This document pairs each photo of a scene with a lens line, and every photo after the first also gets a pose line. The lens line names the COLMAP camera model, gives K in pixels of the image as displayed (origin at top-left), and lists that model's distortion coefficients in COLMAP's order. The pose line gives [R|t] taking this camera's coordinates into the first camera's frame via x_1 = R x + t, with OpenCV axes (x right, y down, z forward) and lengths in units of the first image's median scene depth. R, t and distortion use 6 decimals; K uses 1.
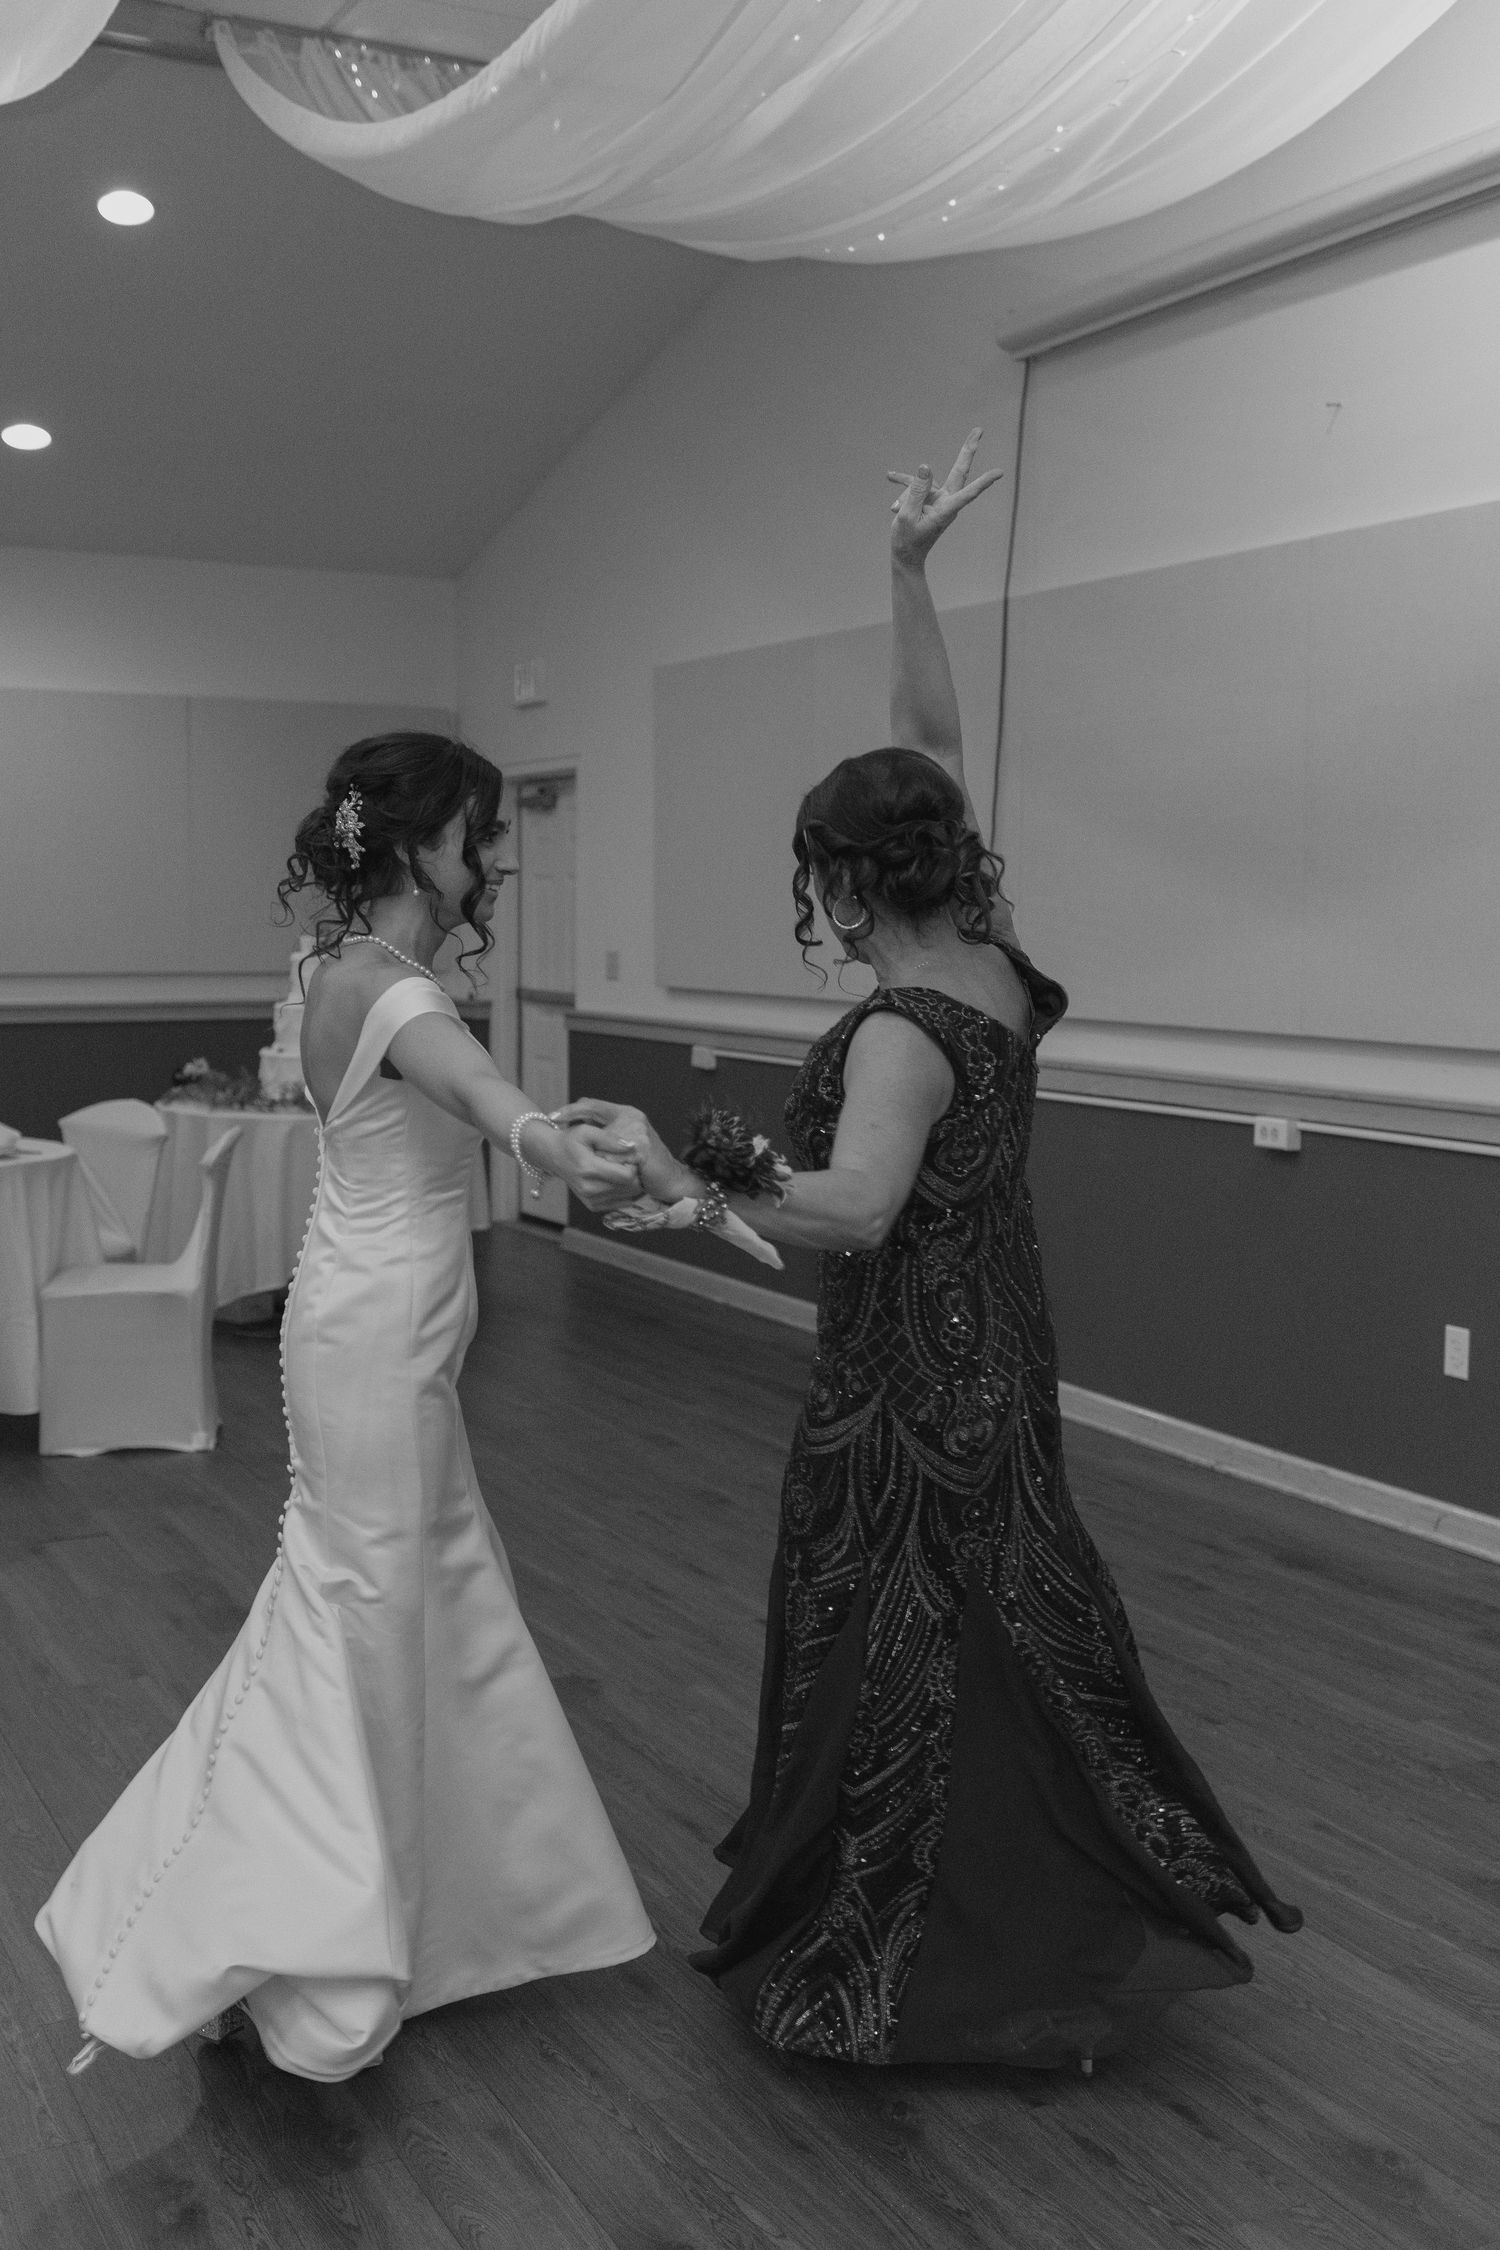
lens RADIAL K [[2274.6, 0, 750.0], [0, 2274.6, 1125.0], [0, 0, 1]] dist [0.006478, -0.003862]
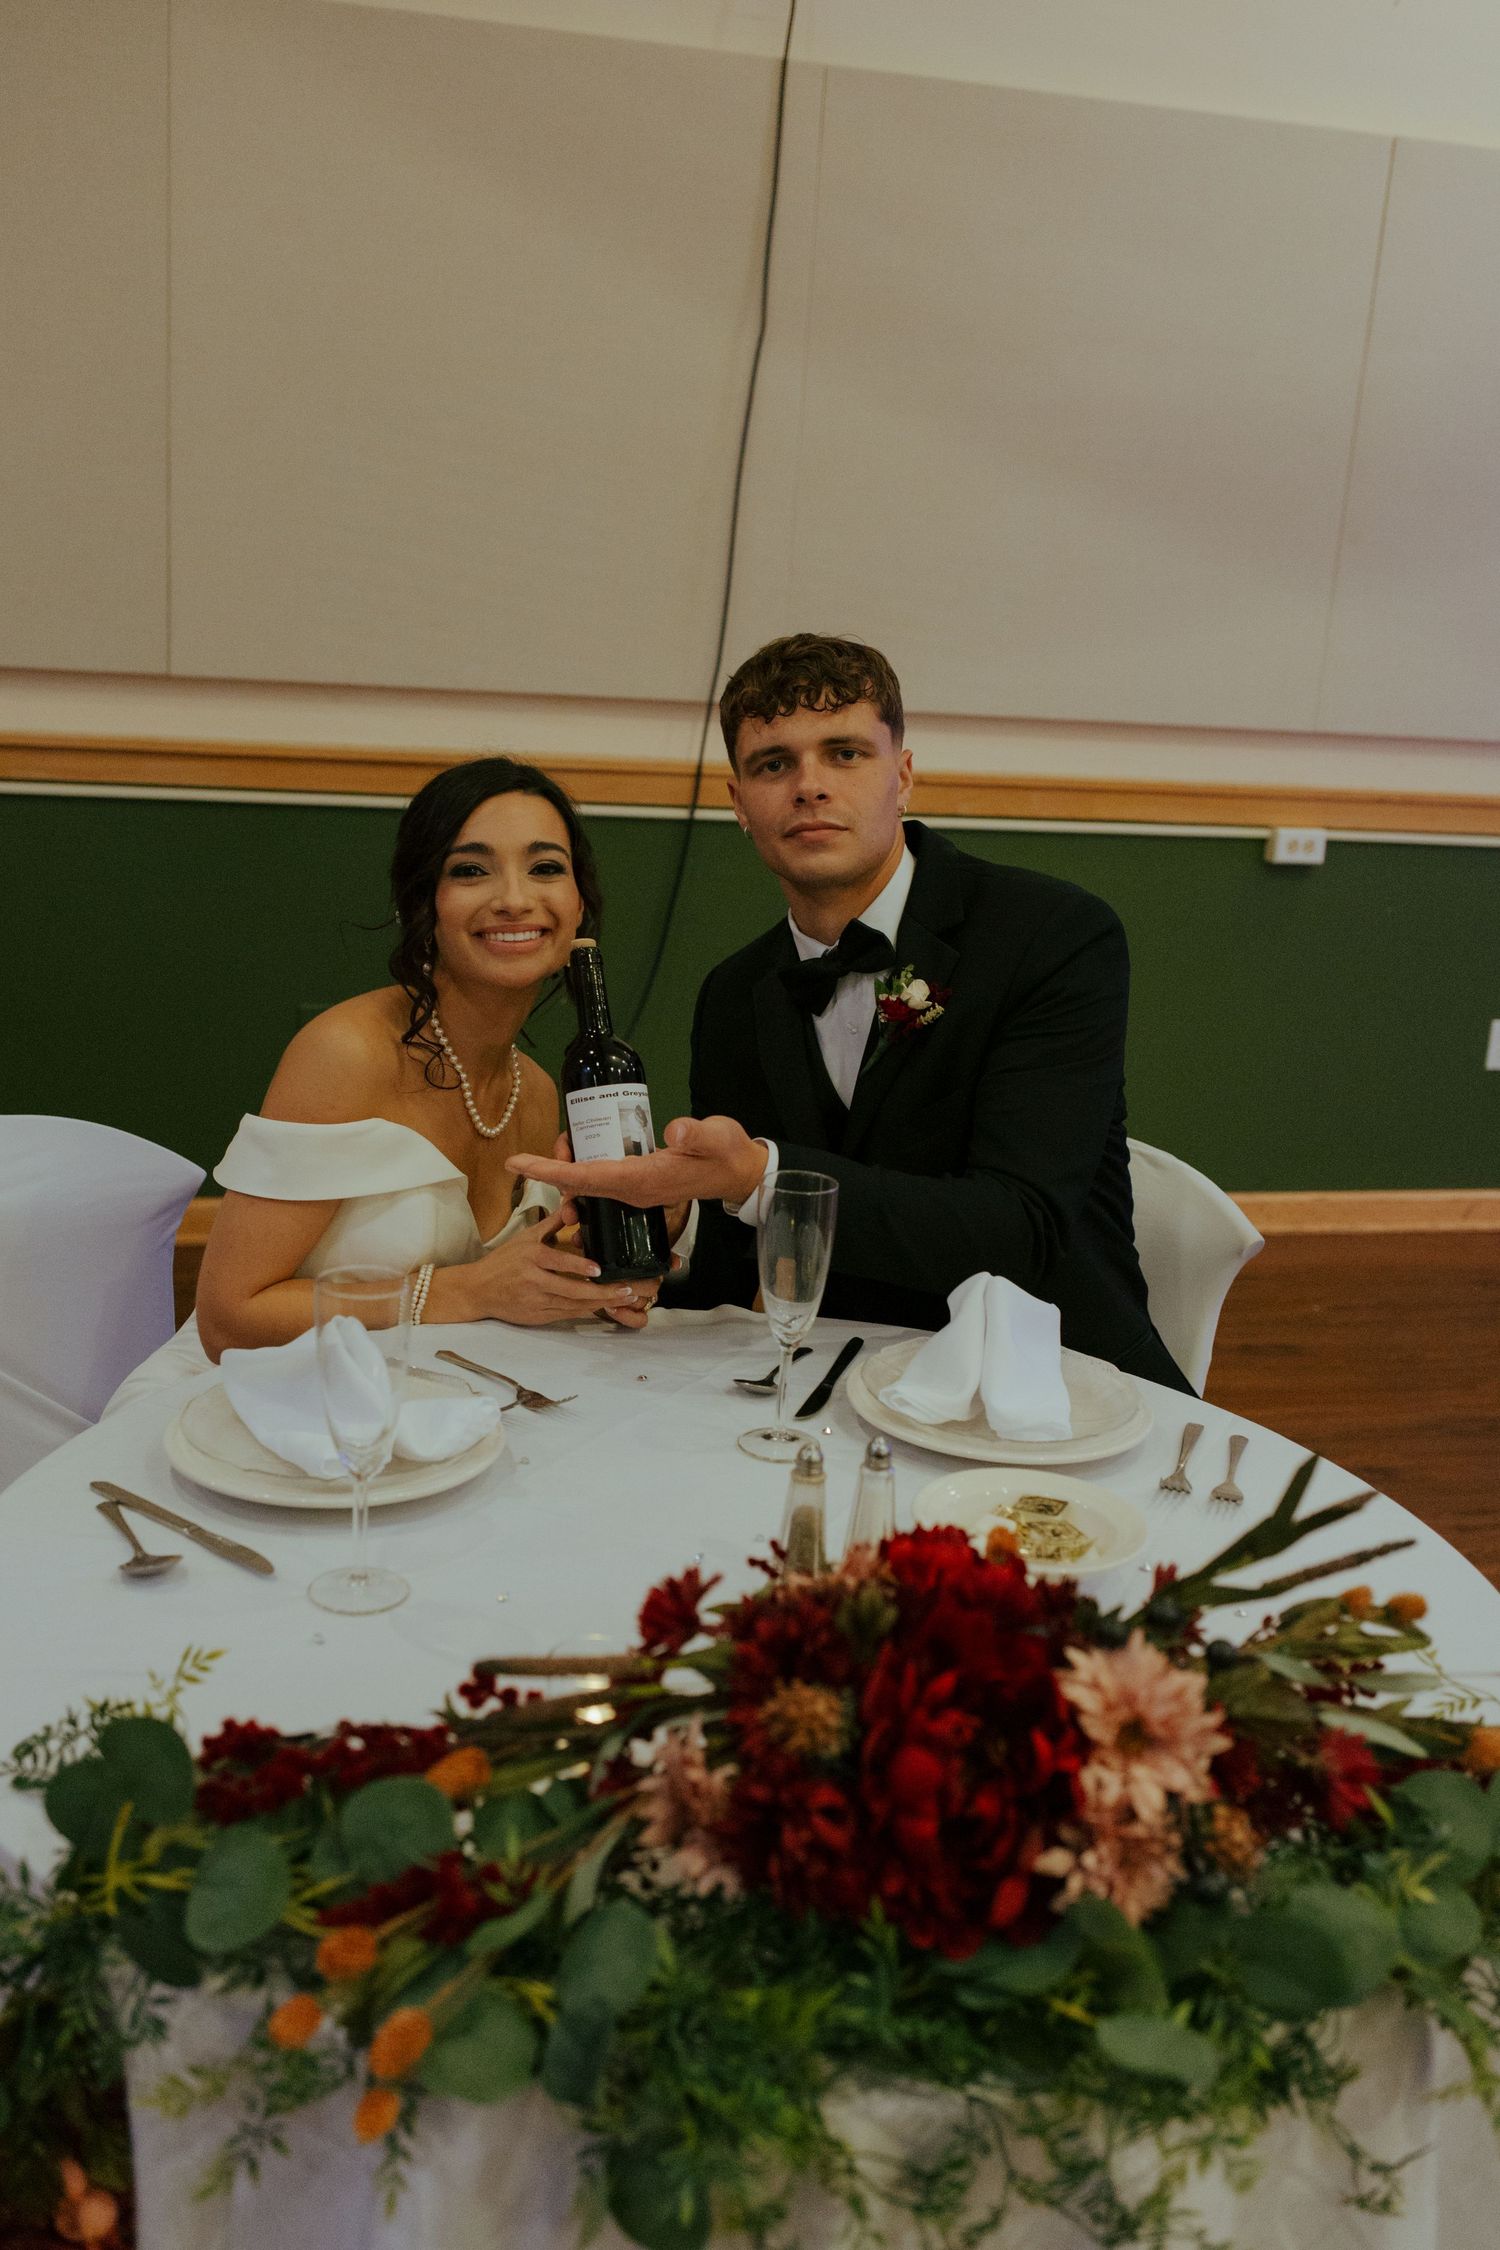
lens RADIAL K [[2274.6, 0, 750.0], [0, 2274.6, 1125.0], [0, 0, 1]] dist [0.006478, -0.003862]
pose [[0.246394, -0.245821, 0.937476, -0.674233], [0.024746, 0.968579, 0.247473, -0.115121], [-0.968854, -0.037777, 0.244735, 0.985614]]
